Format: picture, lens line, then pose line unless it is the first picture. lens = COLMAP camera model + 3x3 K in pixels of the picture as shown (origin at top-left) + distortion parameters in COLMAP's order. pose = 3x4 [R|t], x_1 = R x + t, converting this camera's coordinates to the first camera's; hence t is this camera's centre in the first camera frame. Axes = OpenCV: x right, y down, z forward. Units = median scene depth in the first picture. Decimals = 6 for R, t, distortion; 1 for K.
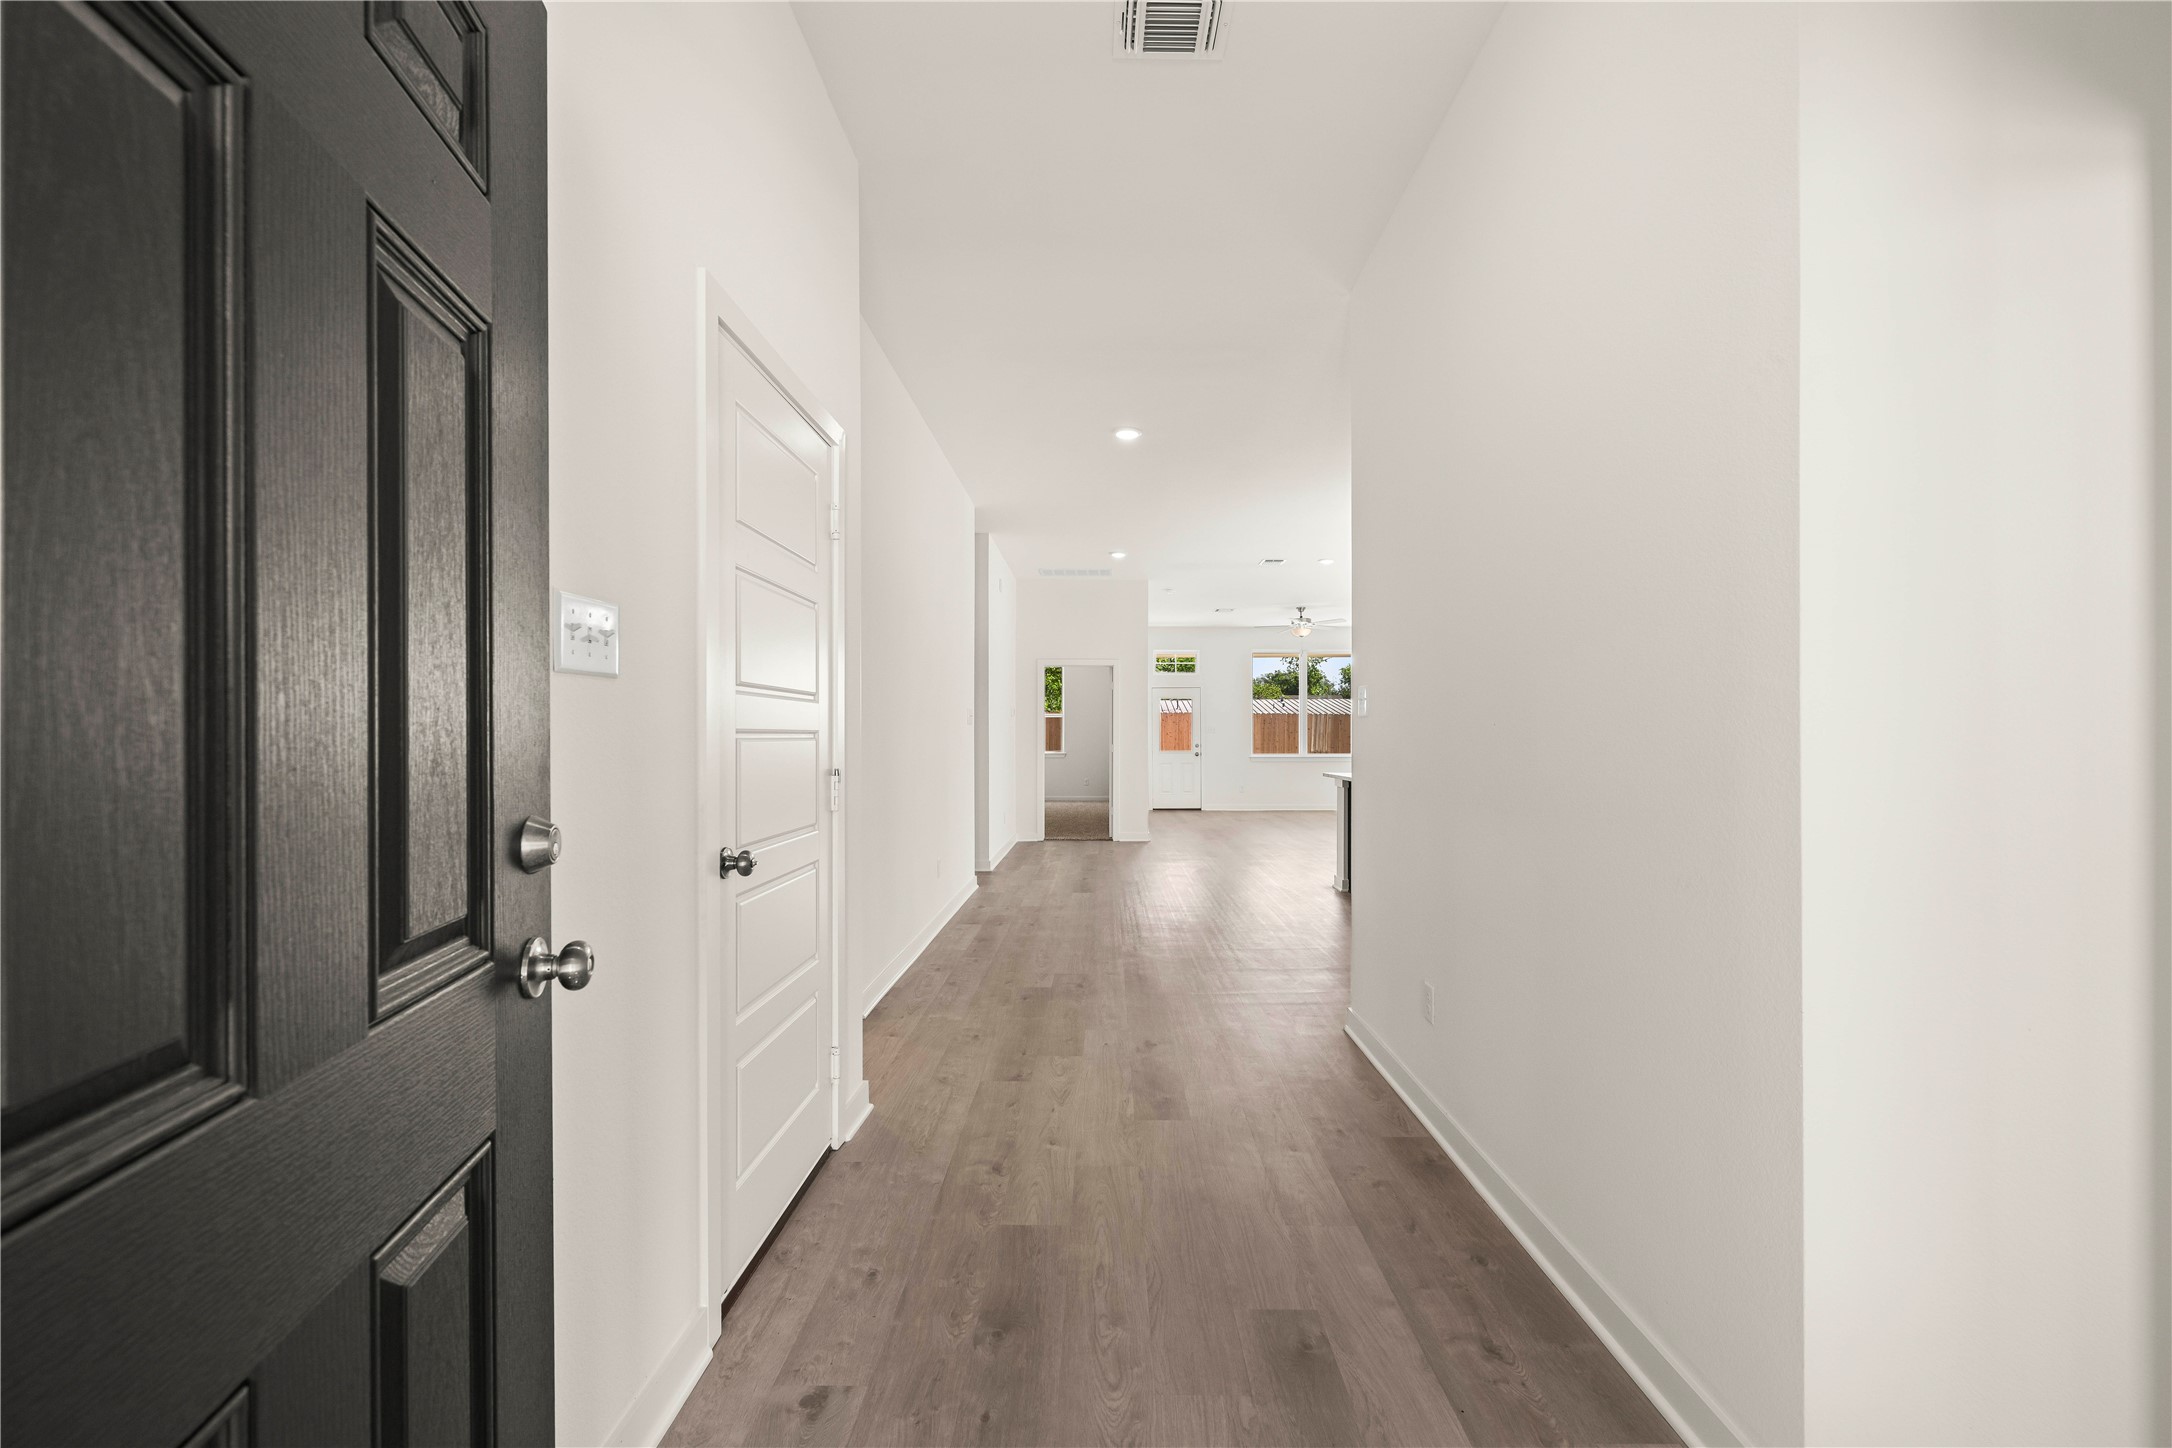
lens RADIAL K [[911.2, 0, 1089.5], [0, 911.2, 735.2], [0, 0, 1]] dist [0.000077, 0.000011]
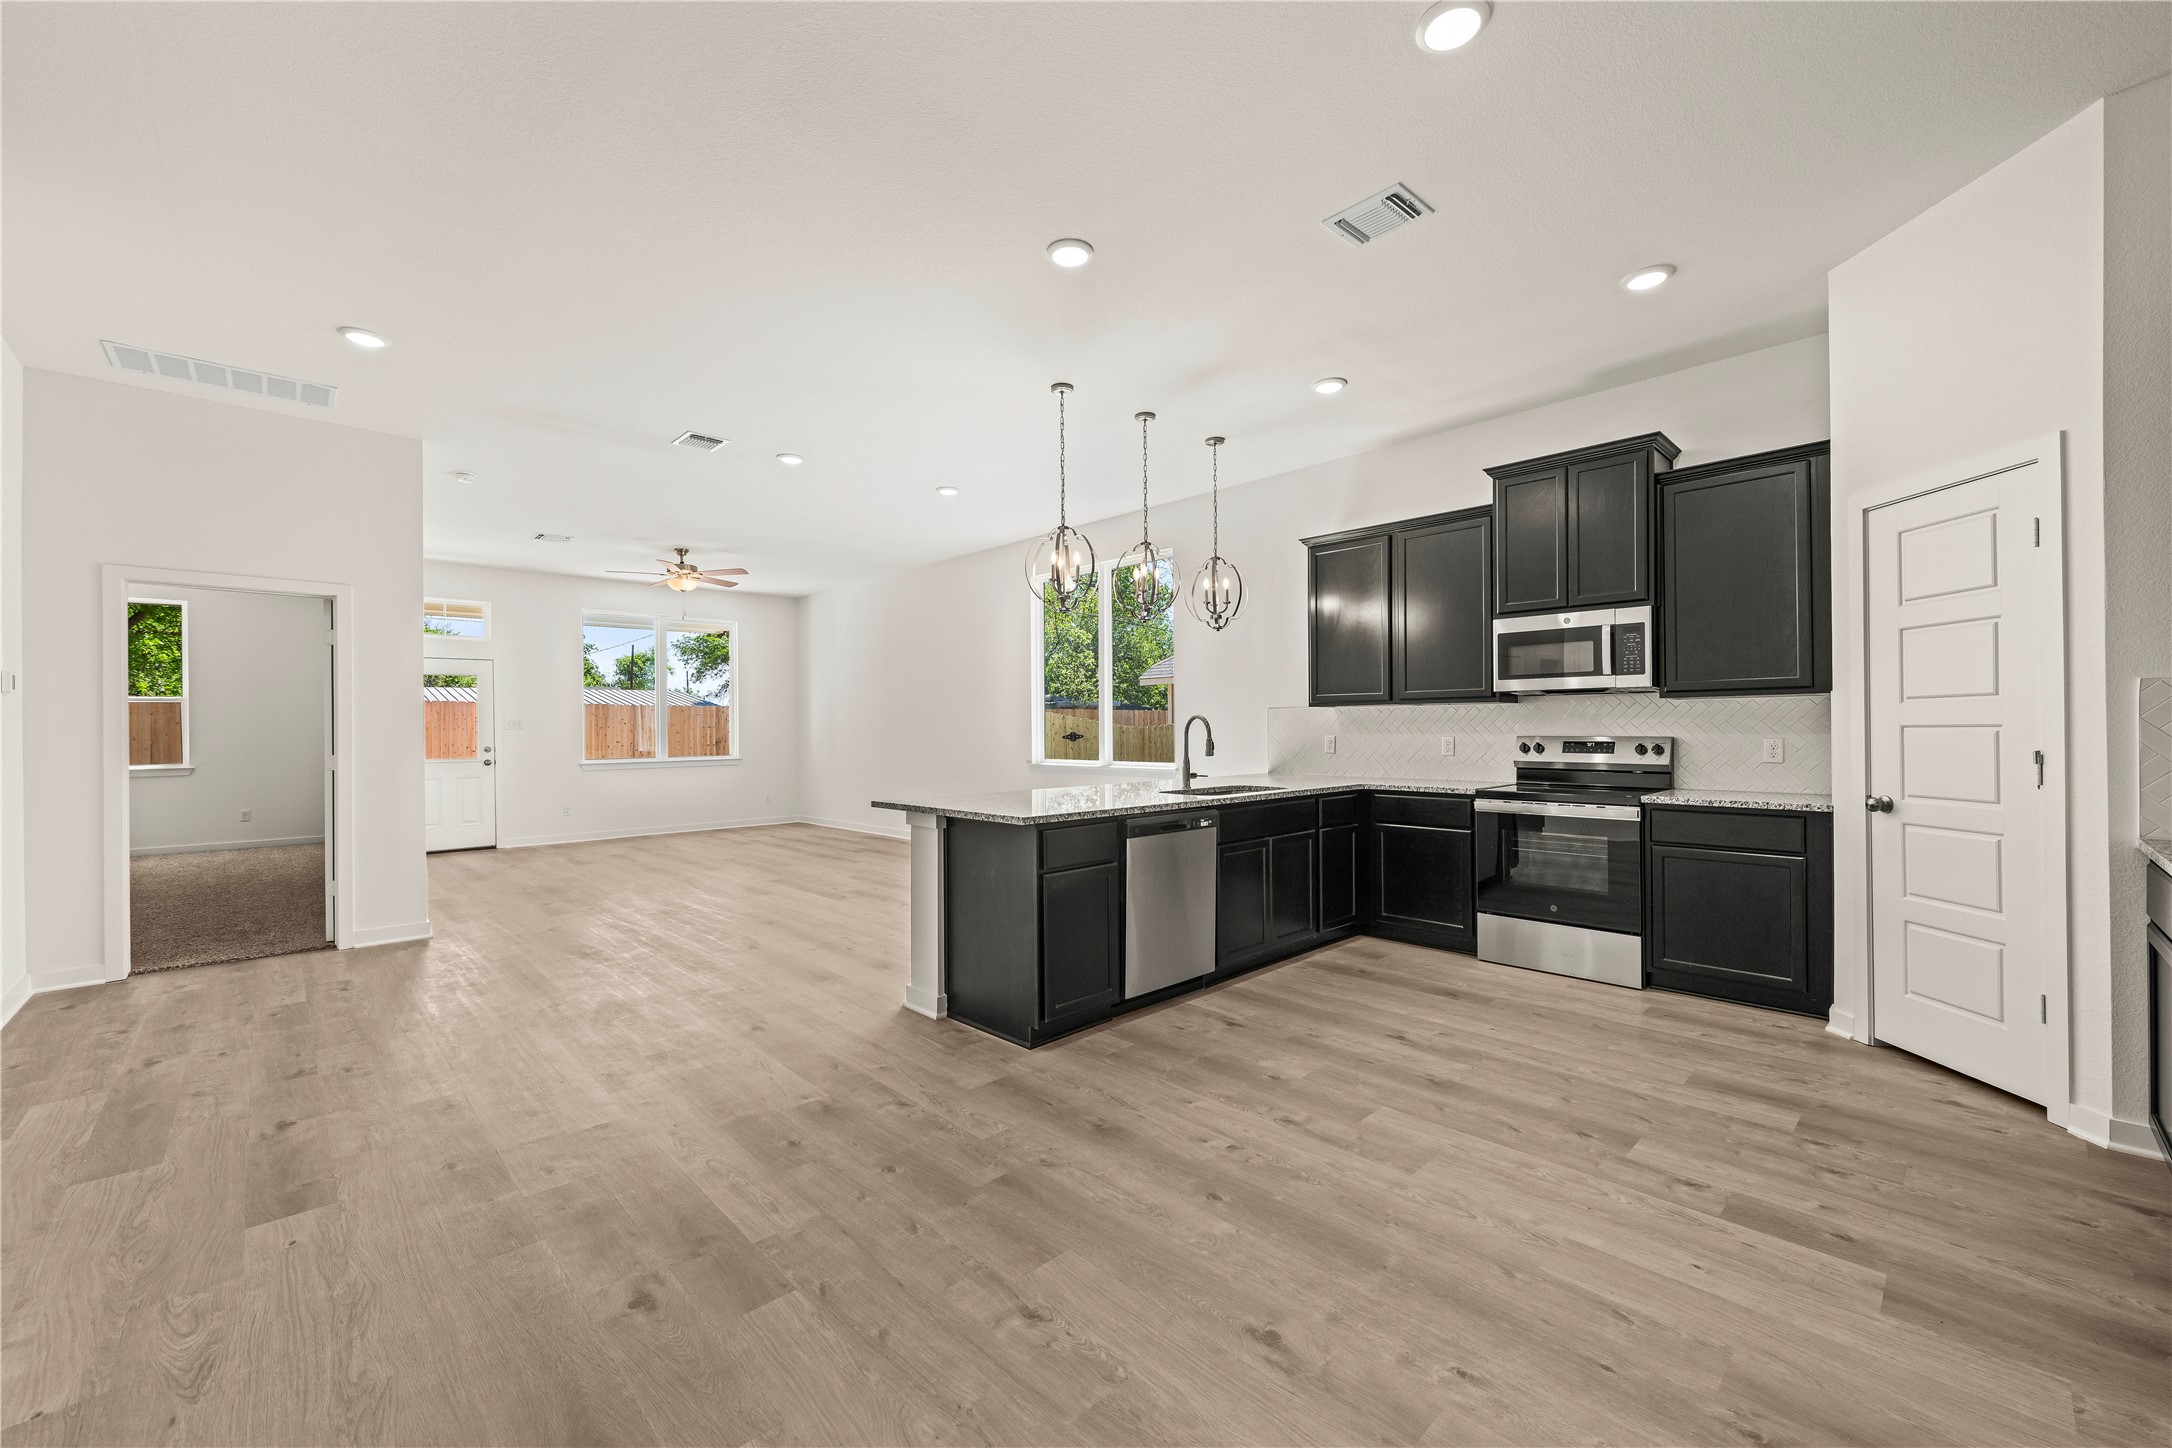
lens RADIAL K [[856.2, 0, 1098.2], [0, 856.2, 729.6], [0, 0, 1]] dist [-0.000427, -0.000277]
pose [[0.703523, -0.006015, 0.710647, -0.043875], [0.005373, 0.999981, 0.003145, -0.008541], [-0.710652, 0.001606, 0.703541, 1.257669]]
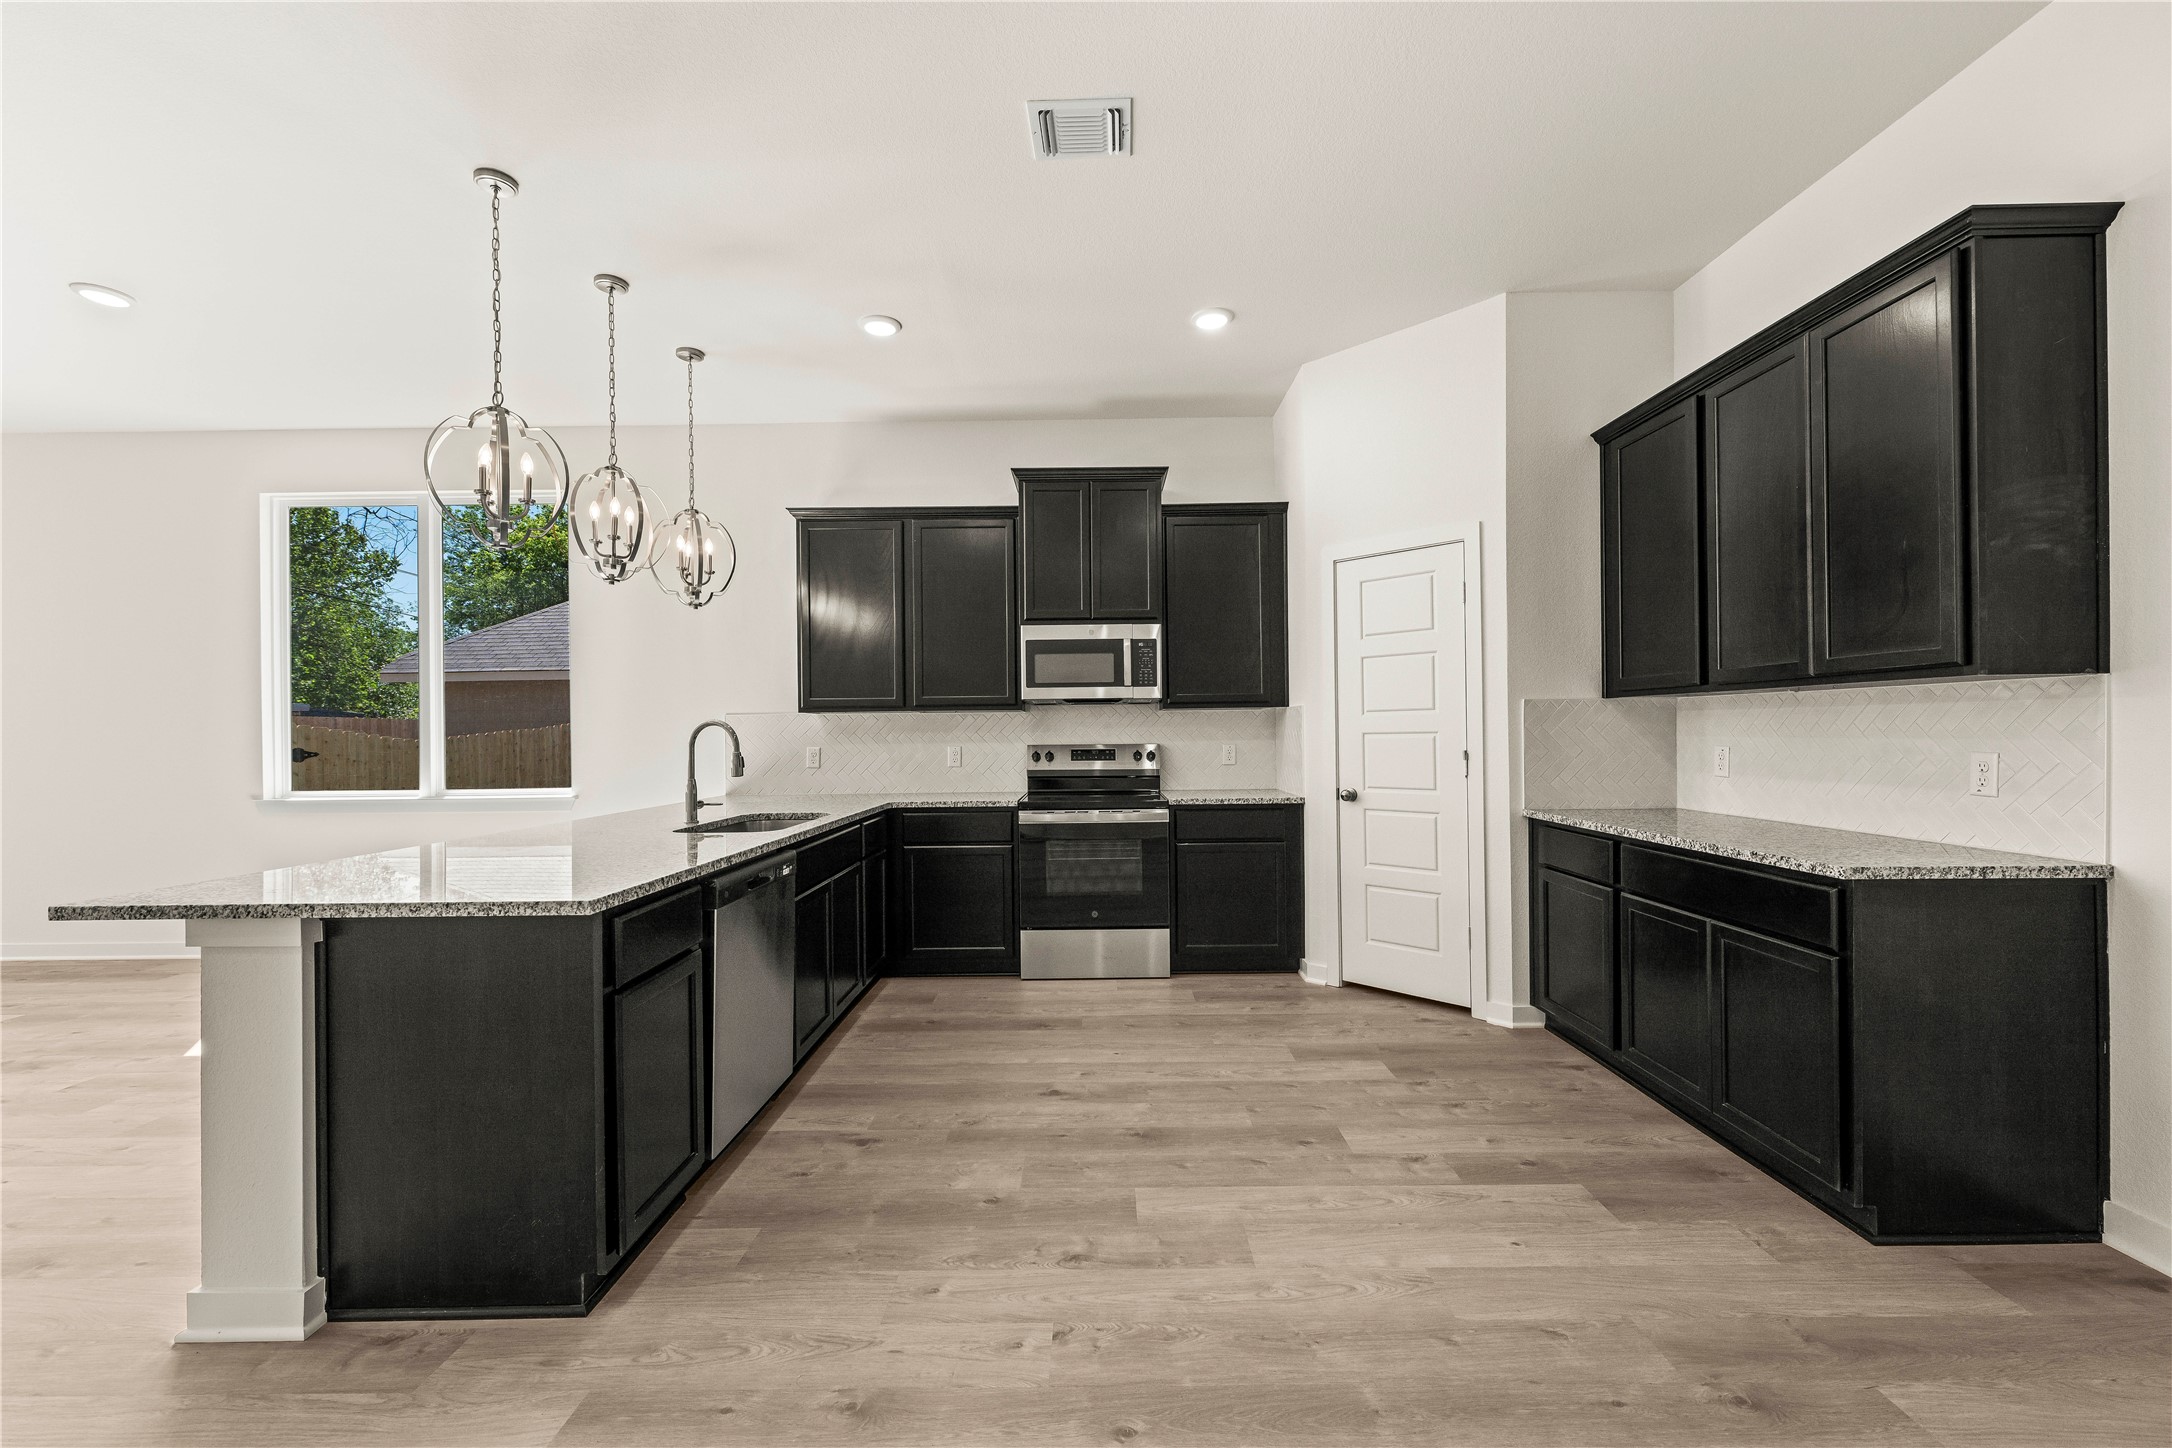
lens RADIAL K [[855.8, 0, 1096.2], [0, 855.8, 734.4], [0, 0, 1]] dist [0.000505, -0.000551]
pose [[-0.017157, -0.001479, 0.999852, 0.050669], [0.008643, 0.999961, 0.001628, -0.008033], [-0.999815, 0.008670, -0.017143, 1.708693]]
